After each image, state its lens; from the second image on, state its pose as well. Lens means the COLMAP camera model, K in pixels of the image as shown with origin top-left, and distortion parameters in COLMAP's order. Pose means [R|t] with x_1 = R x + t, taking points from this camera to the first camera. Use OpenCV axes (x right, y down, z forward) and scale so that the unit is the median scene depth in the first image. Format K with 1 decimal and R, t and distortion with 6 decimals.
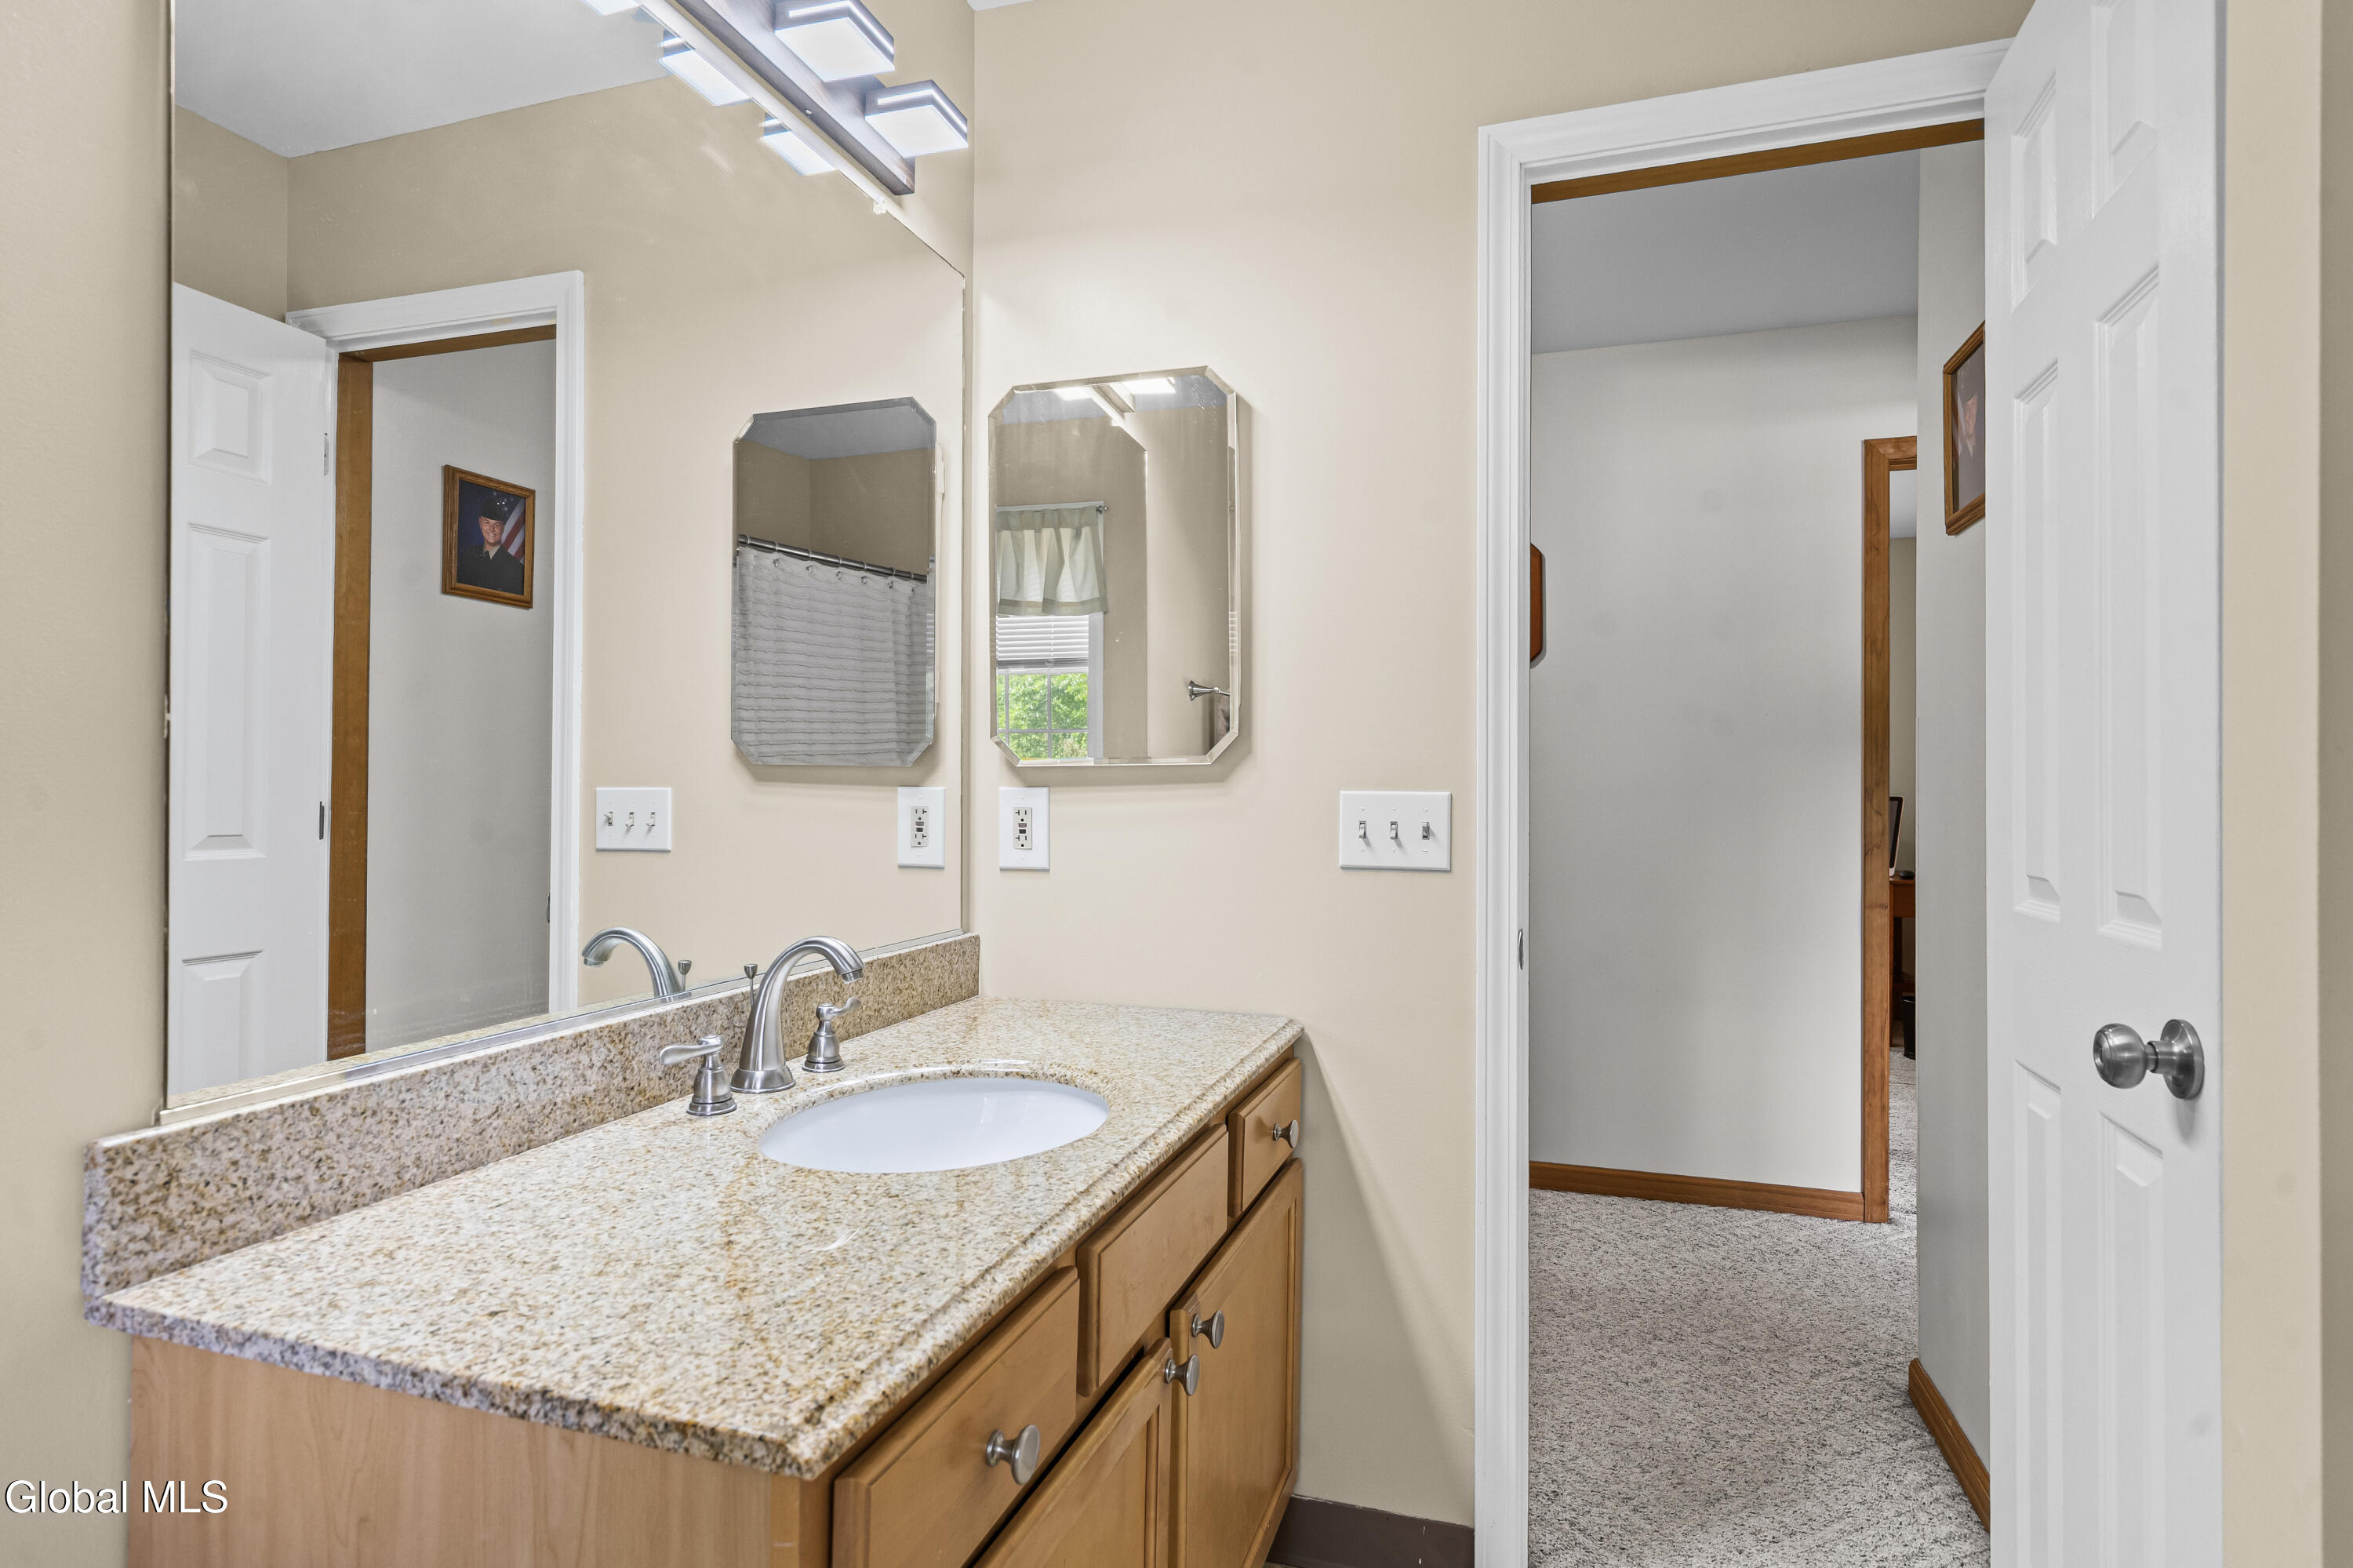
lens RADIAL K [[1218.8, 0, 1164.7], [0, 1218.8, 779.7], [0, 0, 1]] dist [0.002626, 0.001711]
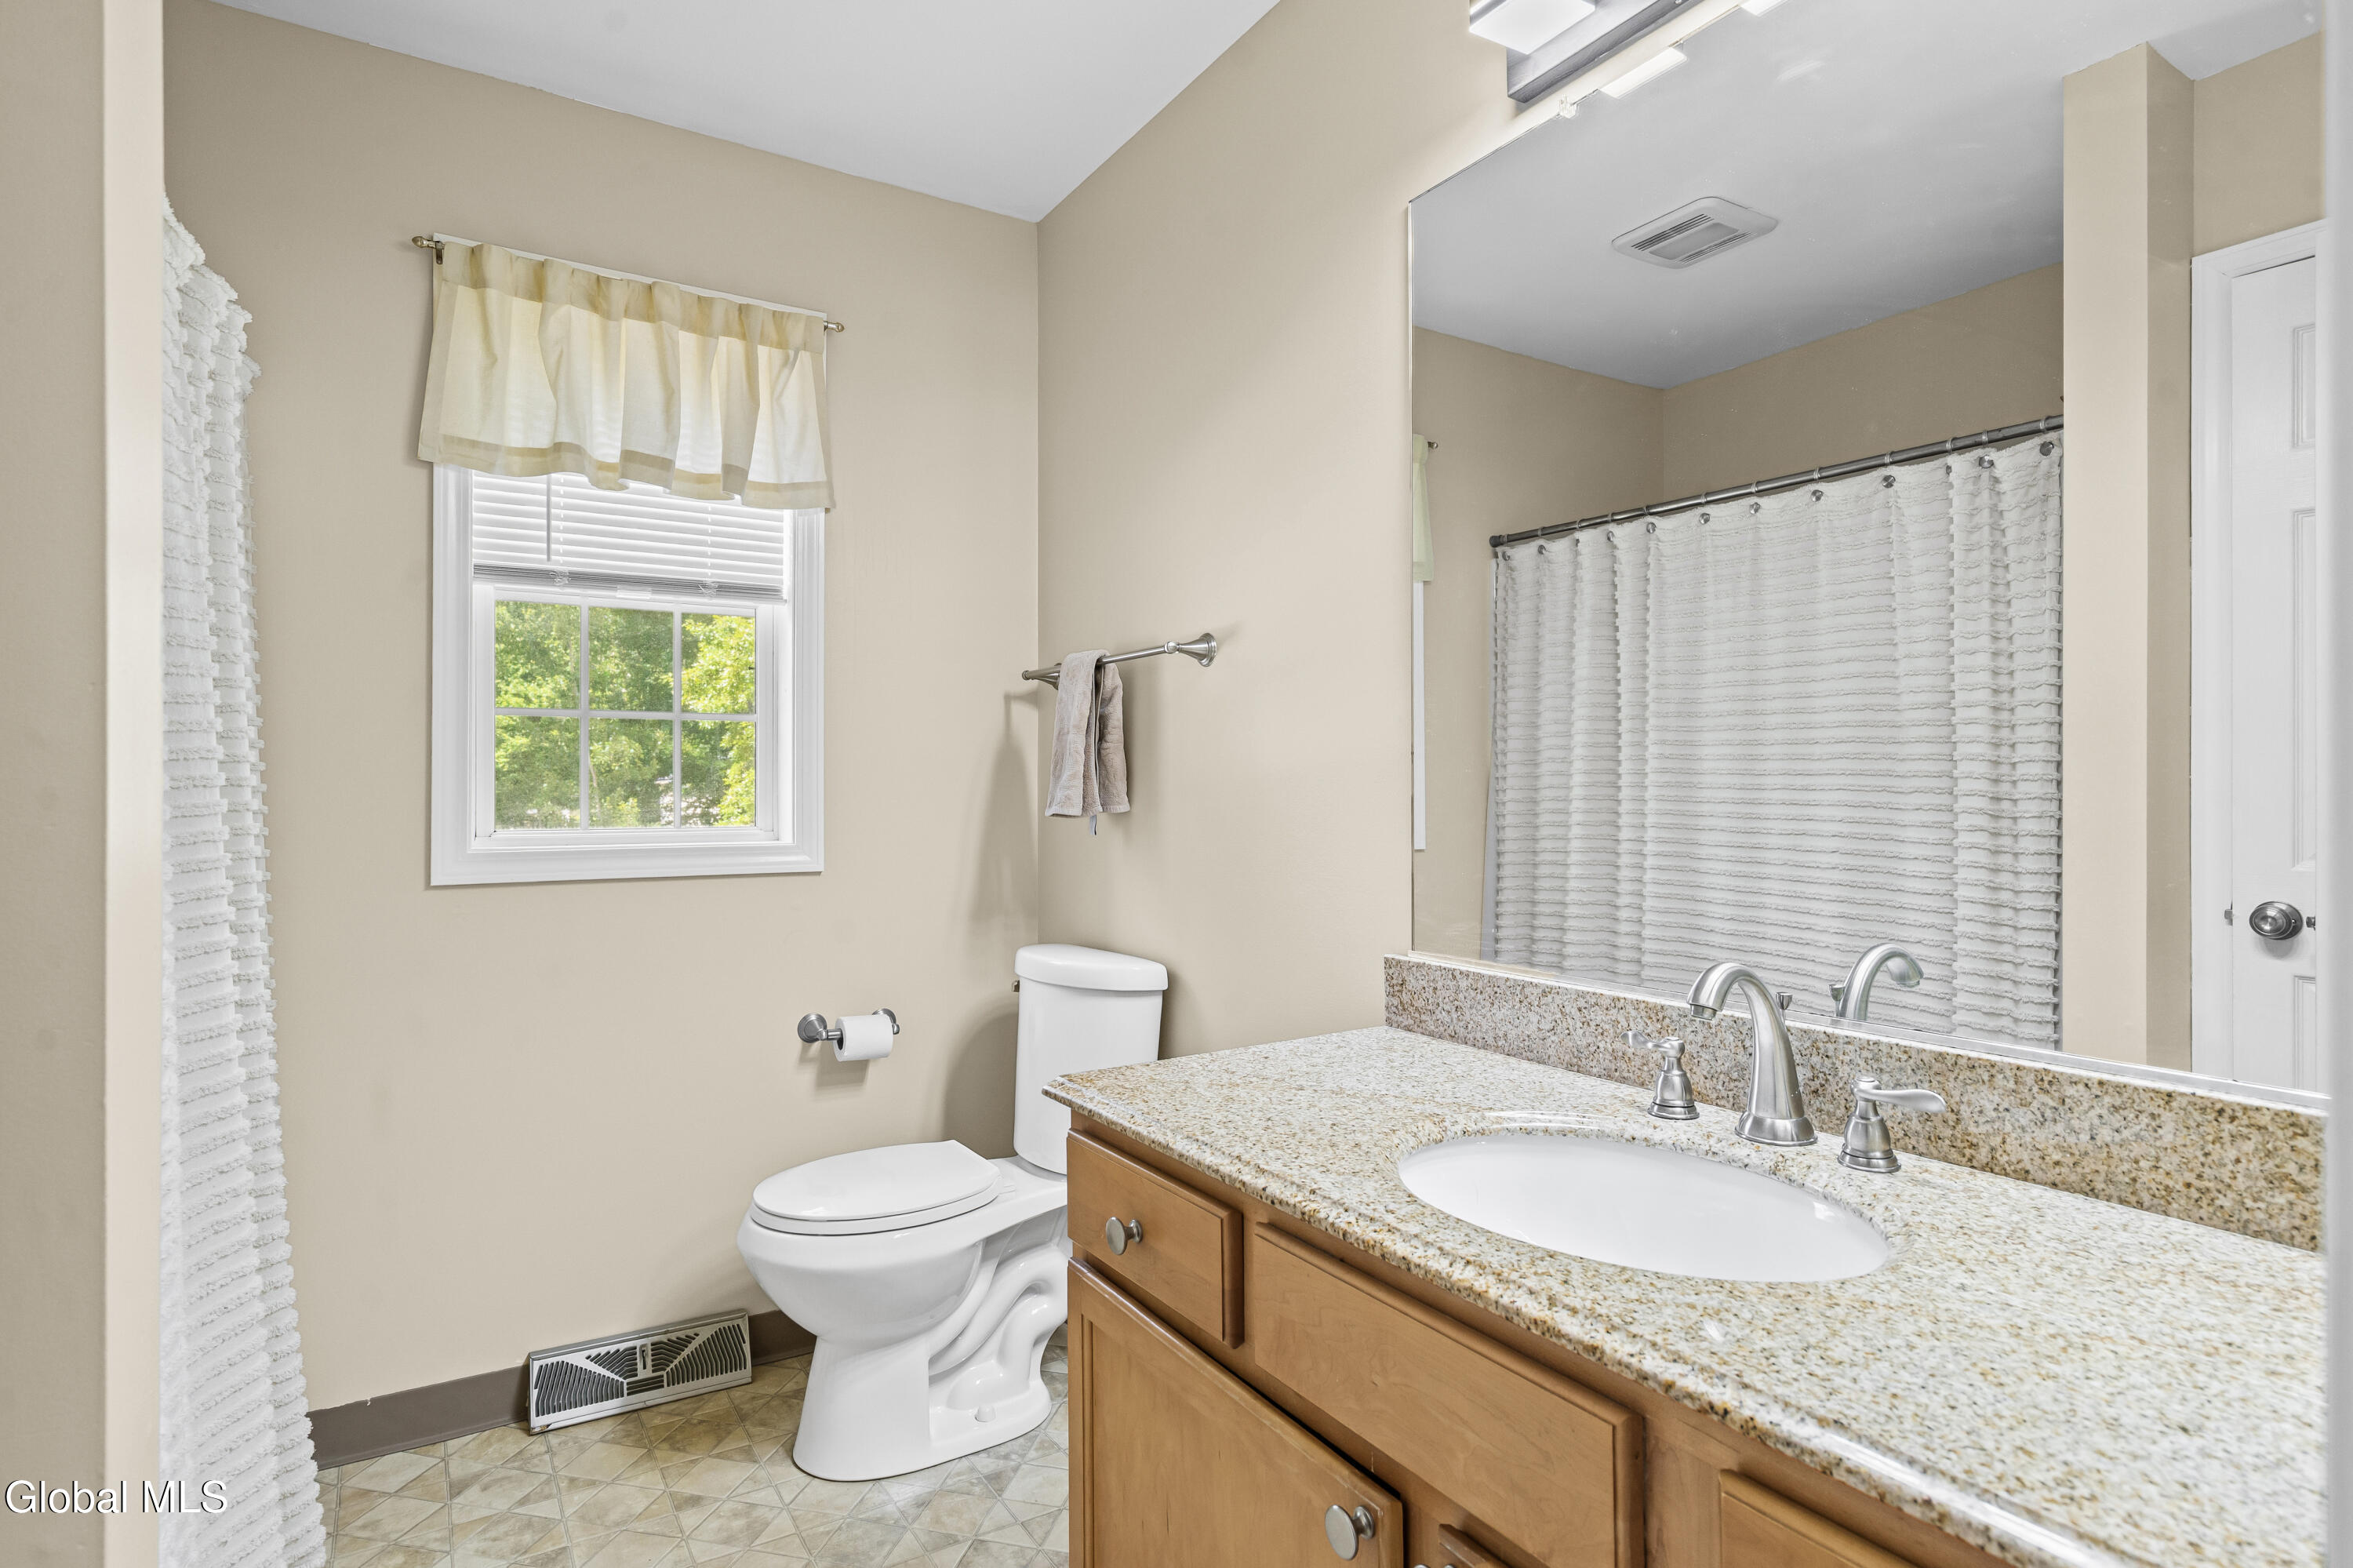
lens RADIAL K [[1218.8, 0, 1163.3], [0, 1218.8, 788.9], [0, 0, 1]] dist [0.002626, 0.001711]
pose [[-0.639140, -0.007381, -0.769055, 0.778500], [-0.000429, 0.999957, -0.009241, 0.021561], [0.769091, -0.005577, -0.639115, 1.575124]]
